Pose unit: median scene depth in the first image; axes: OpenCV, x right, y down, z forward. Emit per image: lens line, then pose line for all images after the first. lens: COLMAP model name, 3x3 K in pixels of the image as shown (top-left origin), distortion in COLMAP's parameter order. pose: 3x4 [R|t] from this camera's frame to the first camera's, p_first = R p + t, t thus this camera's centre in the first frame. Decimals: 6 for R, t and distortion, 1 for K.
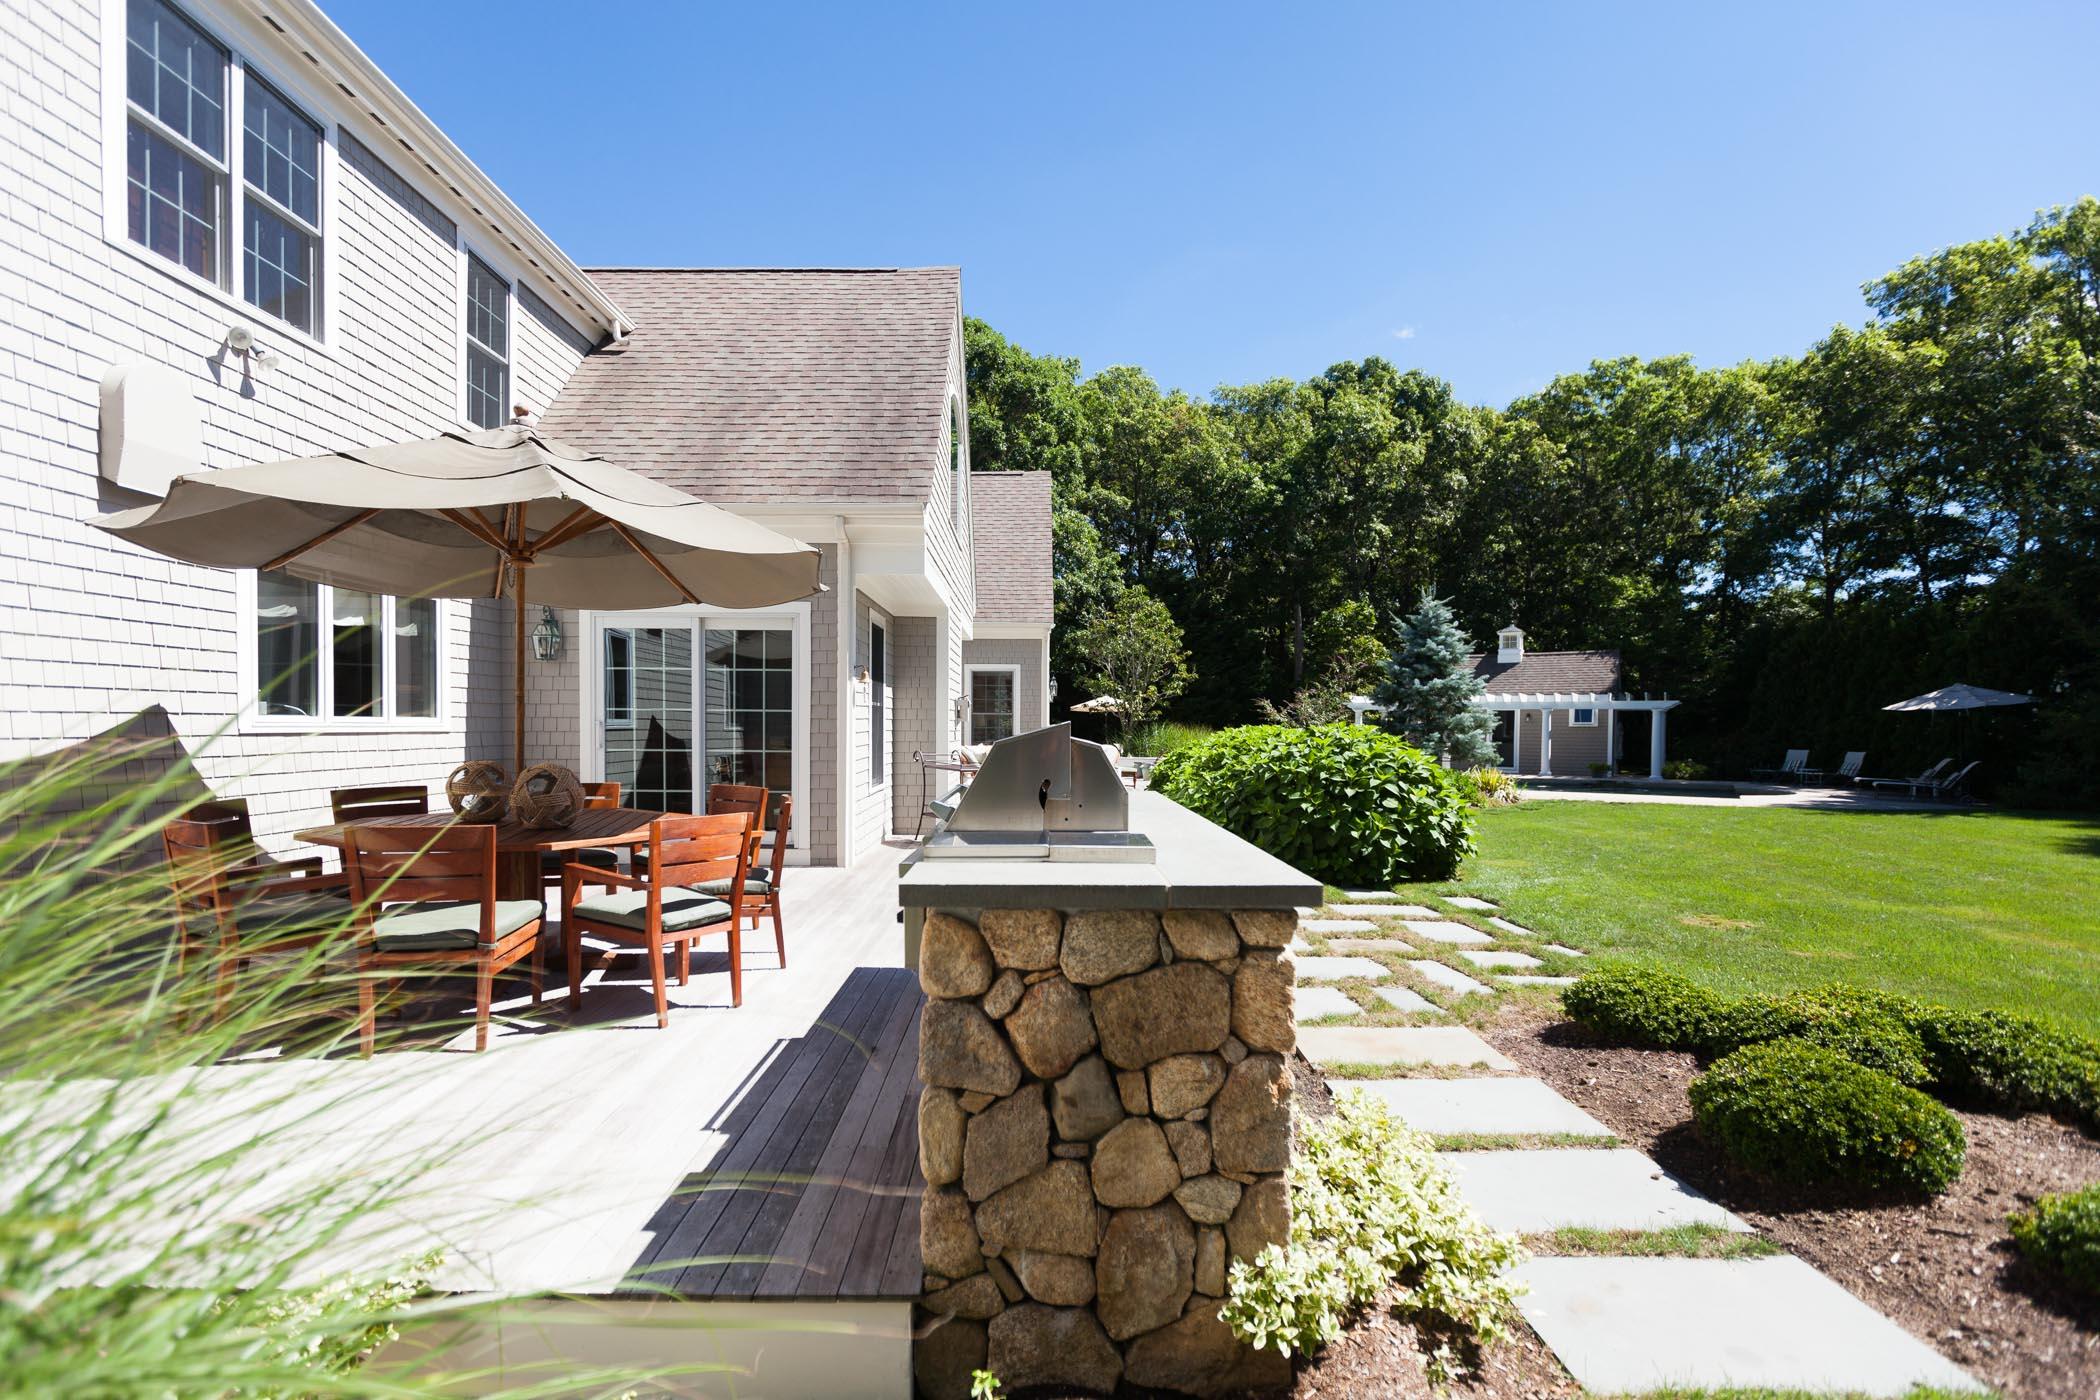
lens RADIAL K [[980.0, 0, 1050.3], [0, 980.0, 744.4], [0, 0, 1]] dist [-0.000476, -0.000008]
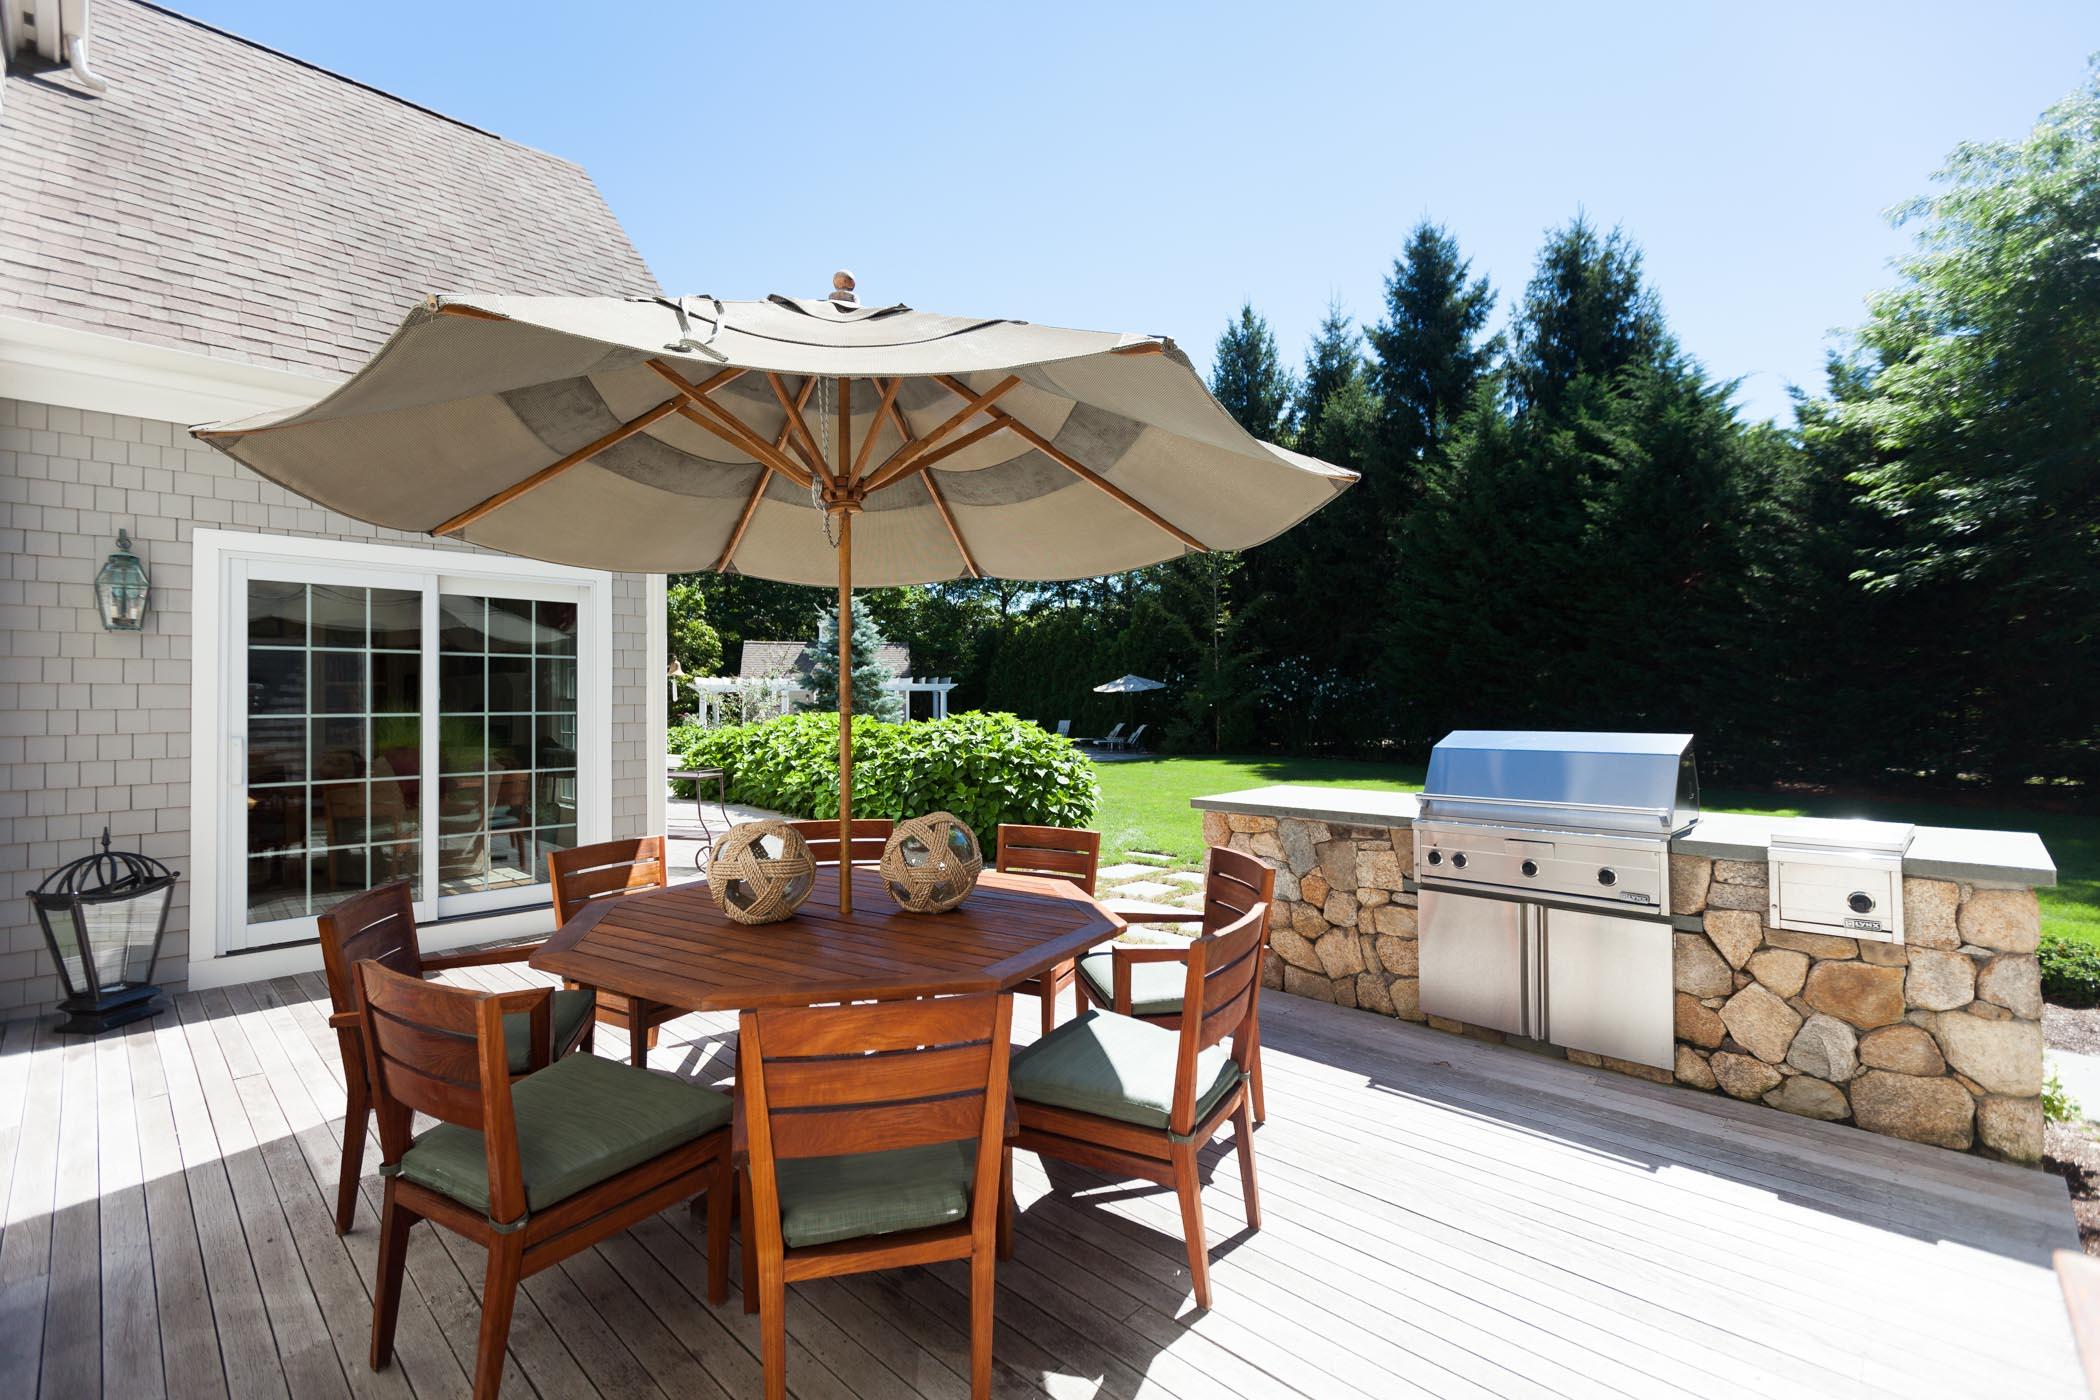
lens RADIAL K [[909.2, 0, 1044.5], [0, 909.2, 697.1], [0, 0, 1]] dist [-0.000321, 0.000034]
pose [[0.708145, -0.006149, 0.706041, -0.157858], [0.023224, 0.999624, -0.014588, -0.008732], [-0.705685, 0.026728, 0.708021, 0.086176]]
